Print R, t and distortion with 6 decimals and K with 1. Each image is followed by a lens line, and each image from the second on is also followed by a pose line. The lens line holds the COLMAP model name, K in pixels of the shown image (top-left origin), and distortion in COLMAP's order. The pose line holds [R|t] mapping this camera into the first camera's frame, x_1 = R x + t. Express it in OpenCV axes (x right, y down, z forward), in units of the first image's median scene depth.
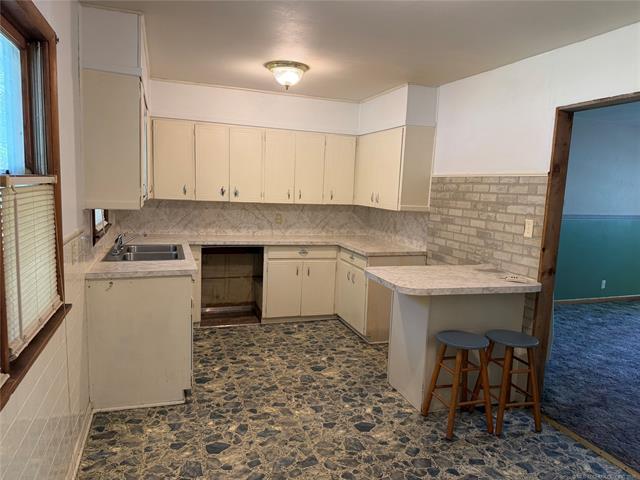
lens RADIAL K [[451.5, 0, 322.9], [0, 451.5, 238.7], [0, 0, 1]] dist [0.043582, -0.058356]
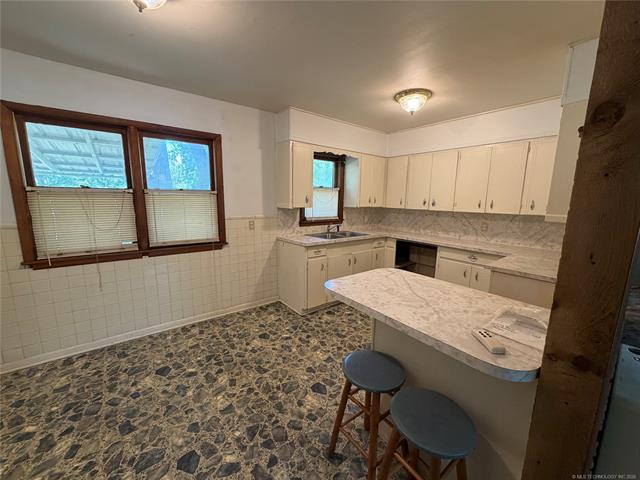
lens RADIAL K [[258.6, 0, 314.6], [0, 258.6, 238.3], [0, 0, 1]] dist [0.014453, -0.000319]
pose [[0.316487, 0.114345, -0.941680, 0.578011], [-0.115498, 0.989968, 0.081391, -0.031430], [0.941539, 0.083003, 0.326519, 0.607855]]
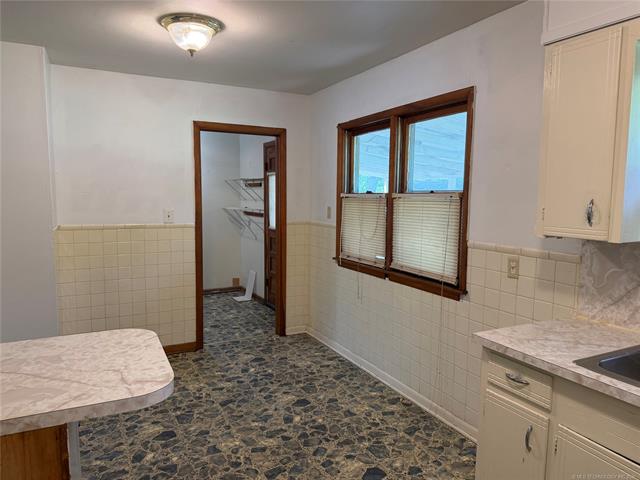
lens RADIAL K [[451.5, 0, 324.2], [0, 451.5, 234.8], [0, 0, 1]] dist [0.043582, -0.058356]
pose [[-0.987622, -0.032018, -0.153550, 0.021578], [-0.063286, 0.977066, 0.203314, -0.153822], [0.143518, 0.210515, -0.966998, 1.331770]]
